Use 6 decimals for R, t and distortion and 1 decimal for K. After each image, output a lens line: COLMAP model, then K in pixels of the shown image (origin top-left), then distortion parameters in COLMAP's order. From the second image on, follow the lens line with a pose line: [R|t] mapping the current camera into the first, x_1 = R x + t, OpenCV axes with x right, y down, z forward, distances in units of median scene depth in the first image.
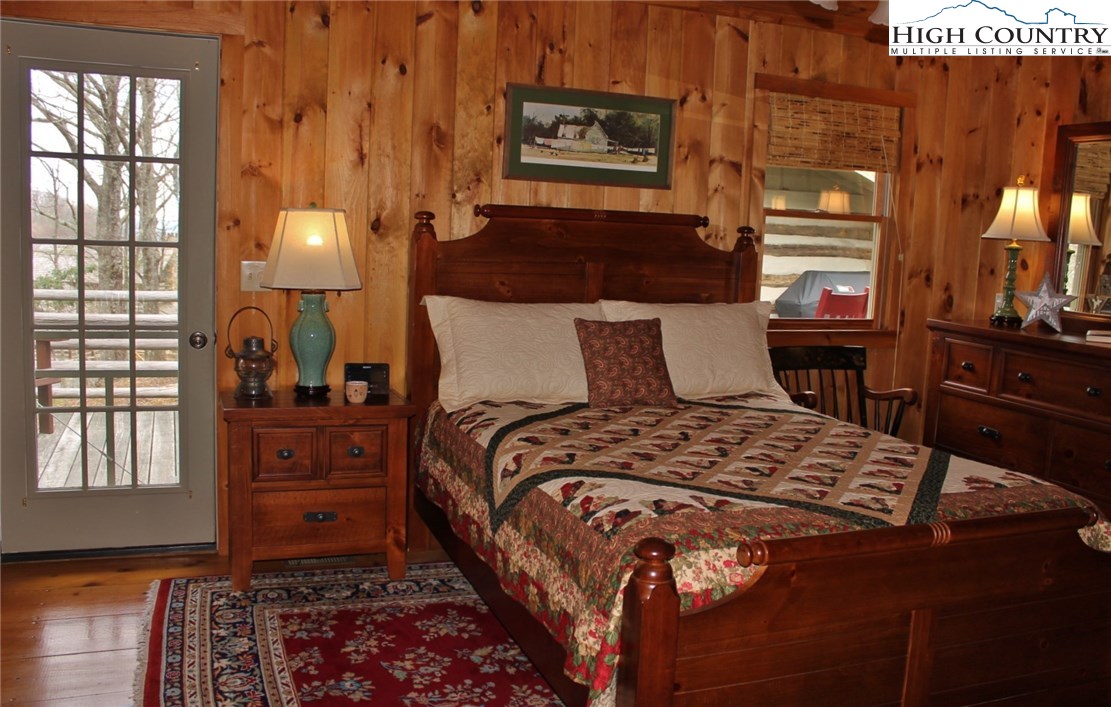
lens RADIAL K [[953.6, 0, 555.5], [0, 953.6, 353.5], [0, 0, 1]] dist [-0.156152, 0.139263]
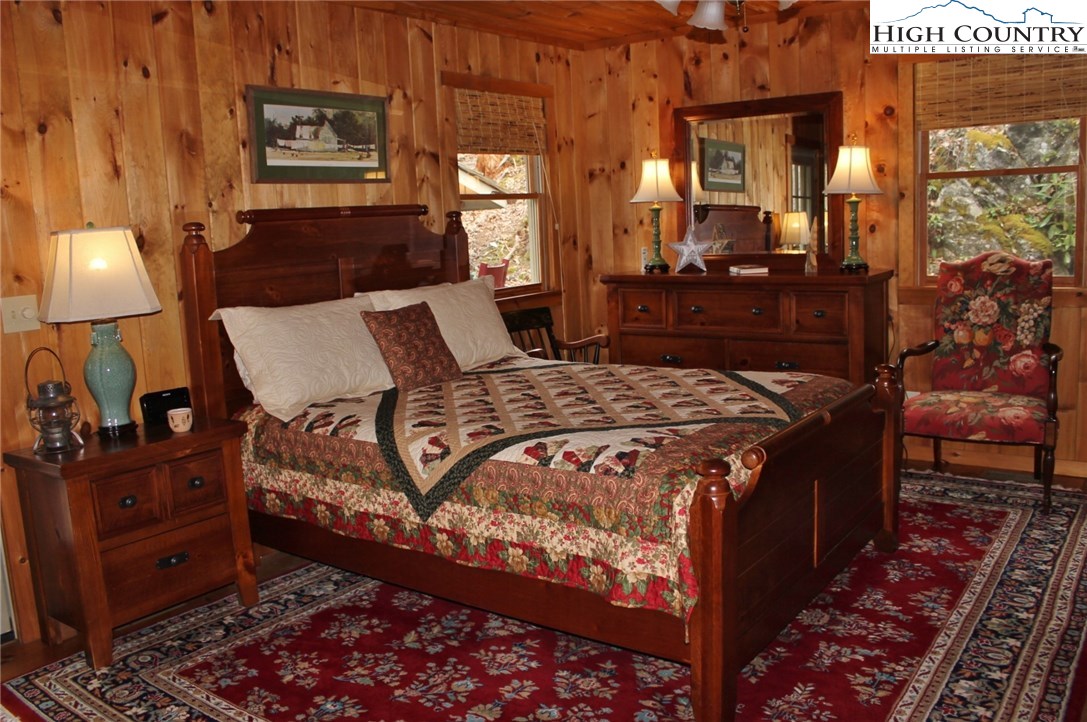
lens RADIAL K [[902.0, 0, 543.5], [0, 902.0, 361.0], [0, 0, 1]] dist [-0.151807, 0.117867]
pose [[0.843713, -0.165279, 0.510716, -0.301630], [0.154570, 0.985925, 0.063714, -0.014835], [-0.514058, 0.025185, 0.857386, 0.066129]]
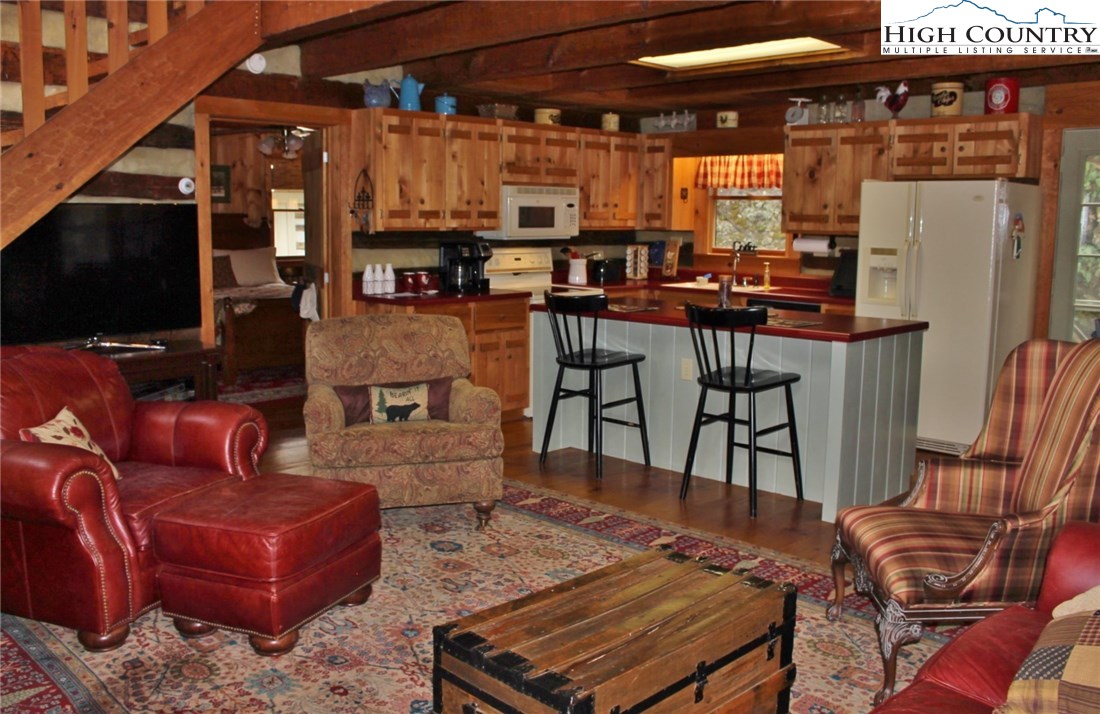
lens RADIAL K [[952.6, 0, 550.0], [0, 952.6, 357.0], [0, 0, 1]] dist [-0.169080, -0.000526]
pose [[0.912715, -0.095359, 0.397314, -0.122092], [0.086521, 0.995440, 0.040157, 0.204828], [-0.399332, -0.002276, 0.916804, -1.598062]]
